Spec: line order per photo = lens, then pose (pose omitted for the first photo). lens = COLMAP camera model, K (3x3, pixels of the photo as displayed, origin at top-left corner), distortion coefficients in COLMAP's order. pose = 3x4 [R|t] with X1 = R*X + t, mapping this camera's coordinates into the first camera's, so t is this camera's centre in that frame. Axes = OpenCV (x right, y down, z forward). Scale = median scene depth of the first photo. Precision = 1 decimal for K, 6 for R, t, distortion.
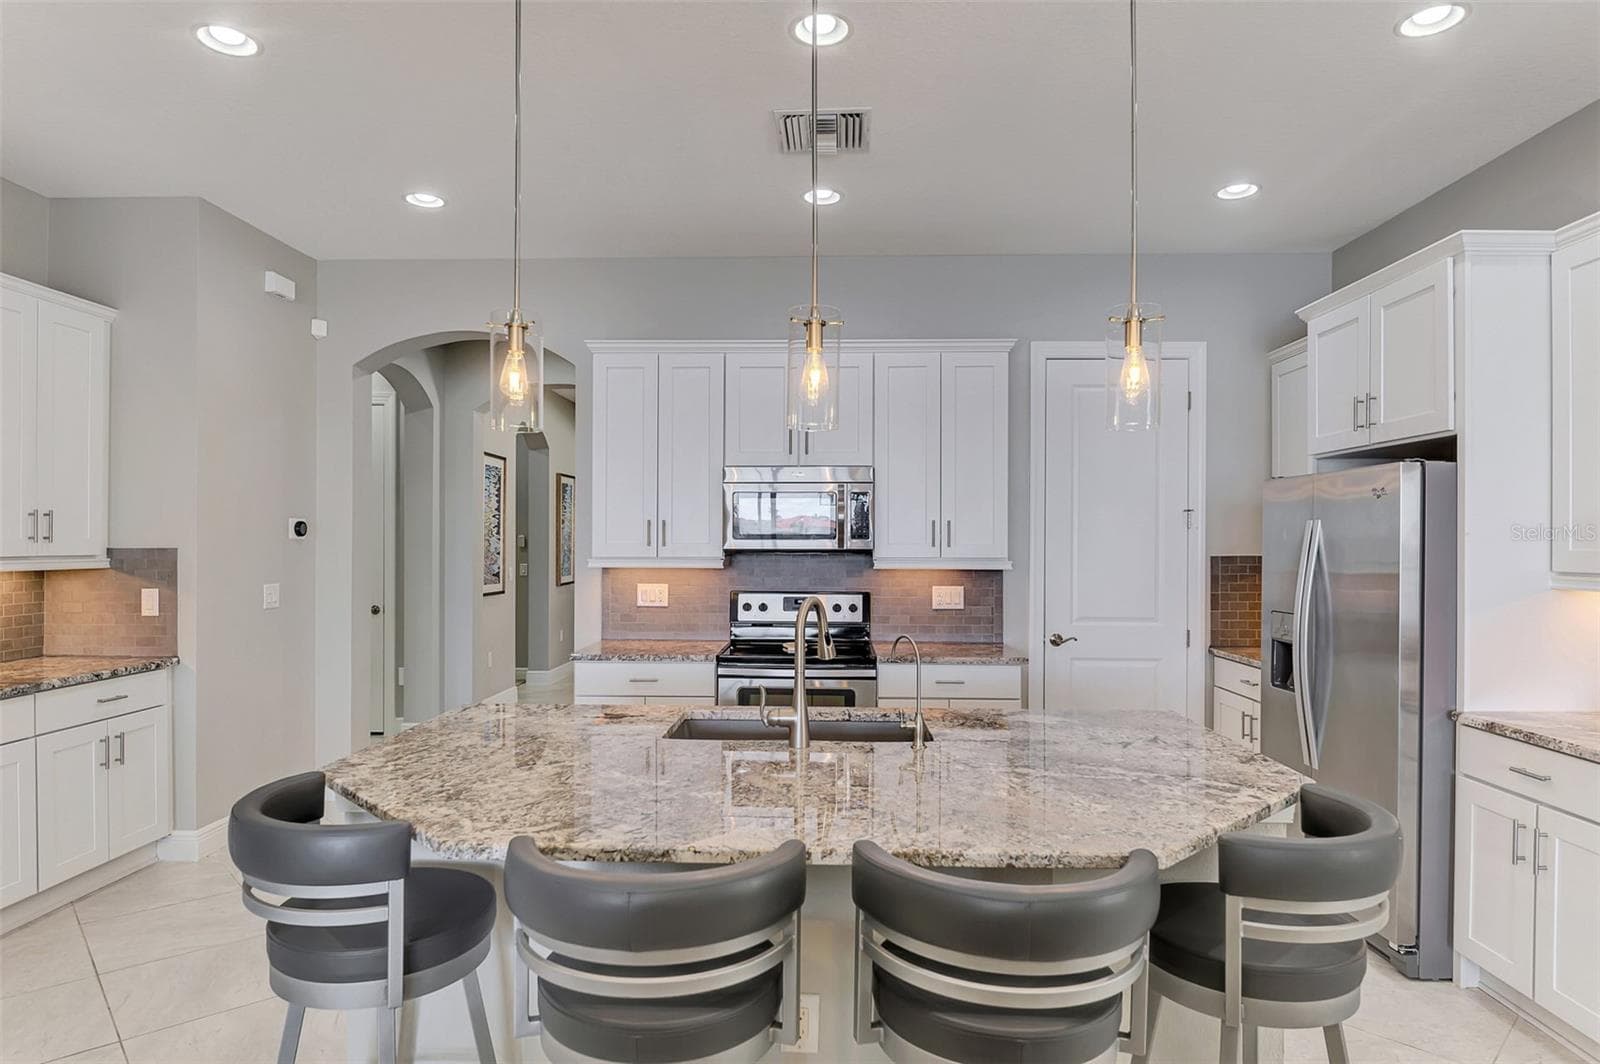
lens RADIAL K [[904.6, 0, 801.2], [0, 904.6, 537.6], [0, 0, 1]] dist [-0.005355, -0.002837]
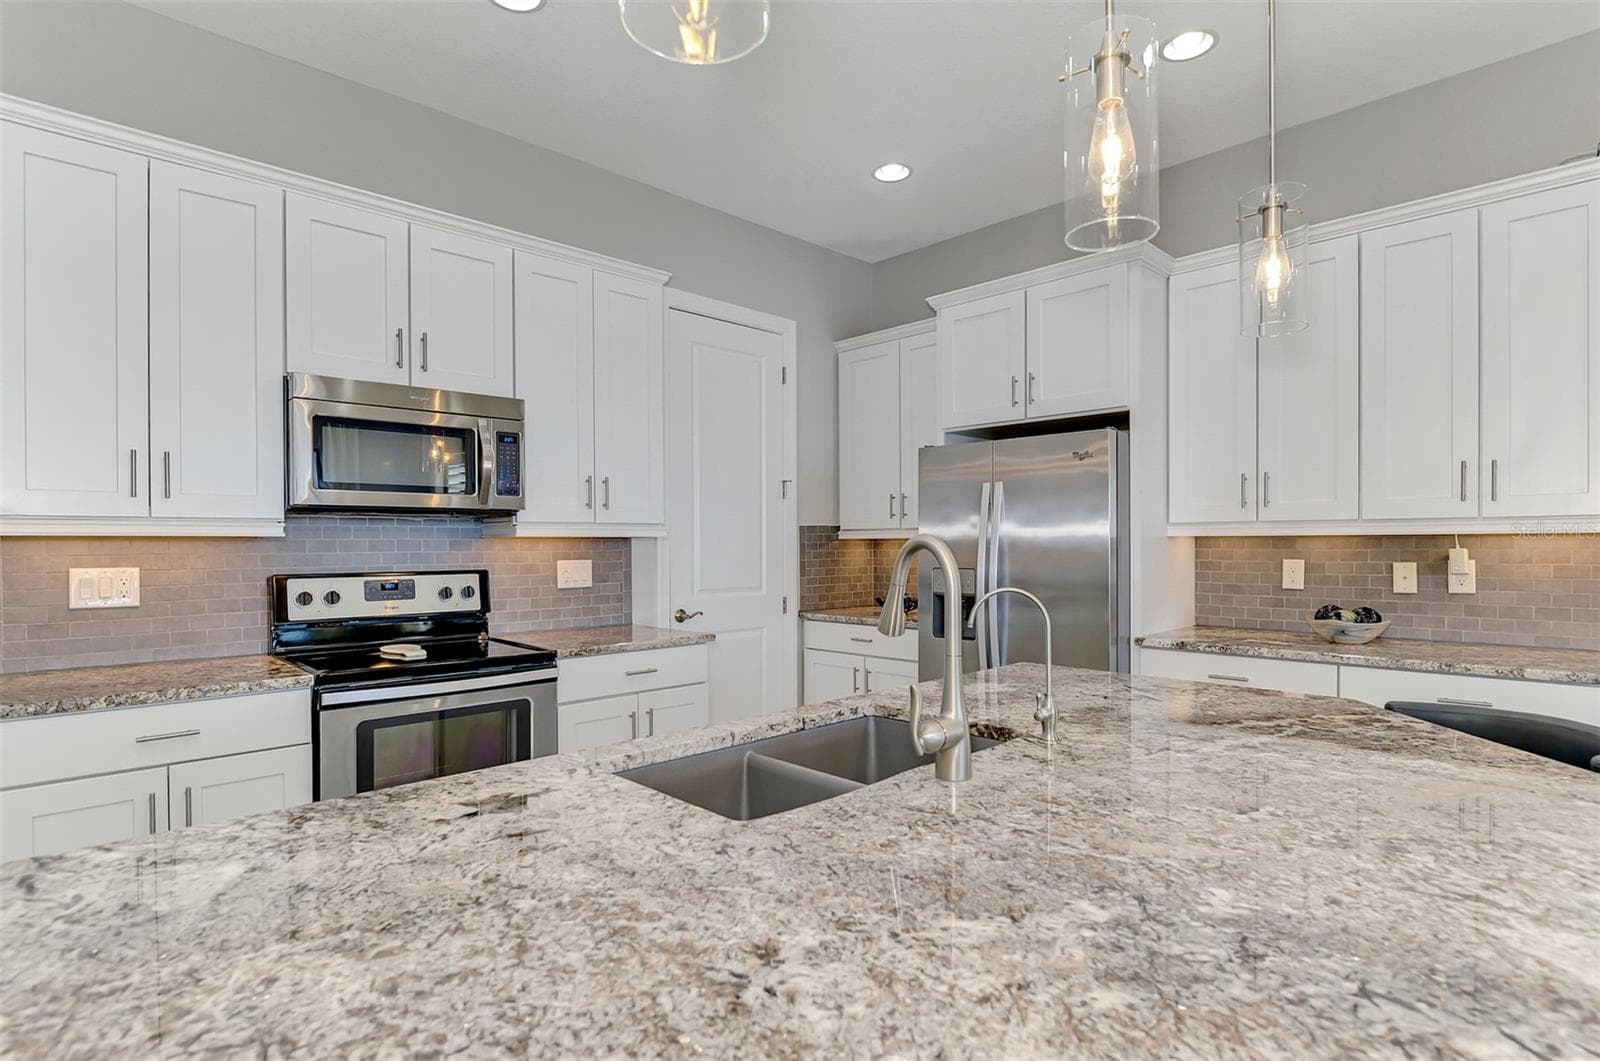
lens RADIAL K [[816.1, 0, 796.9], [0, 816.1, 539.1], [0, 0, 1]] dist [-0.004806, -0.002811]
pose [[0.696253, -0.004388, 0.717783, -0.247706], [0.002986, 0.999990, 0.003217, 0.035616], [-0.717790, -0.000096, 0.696260, 0.364657]]
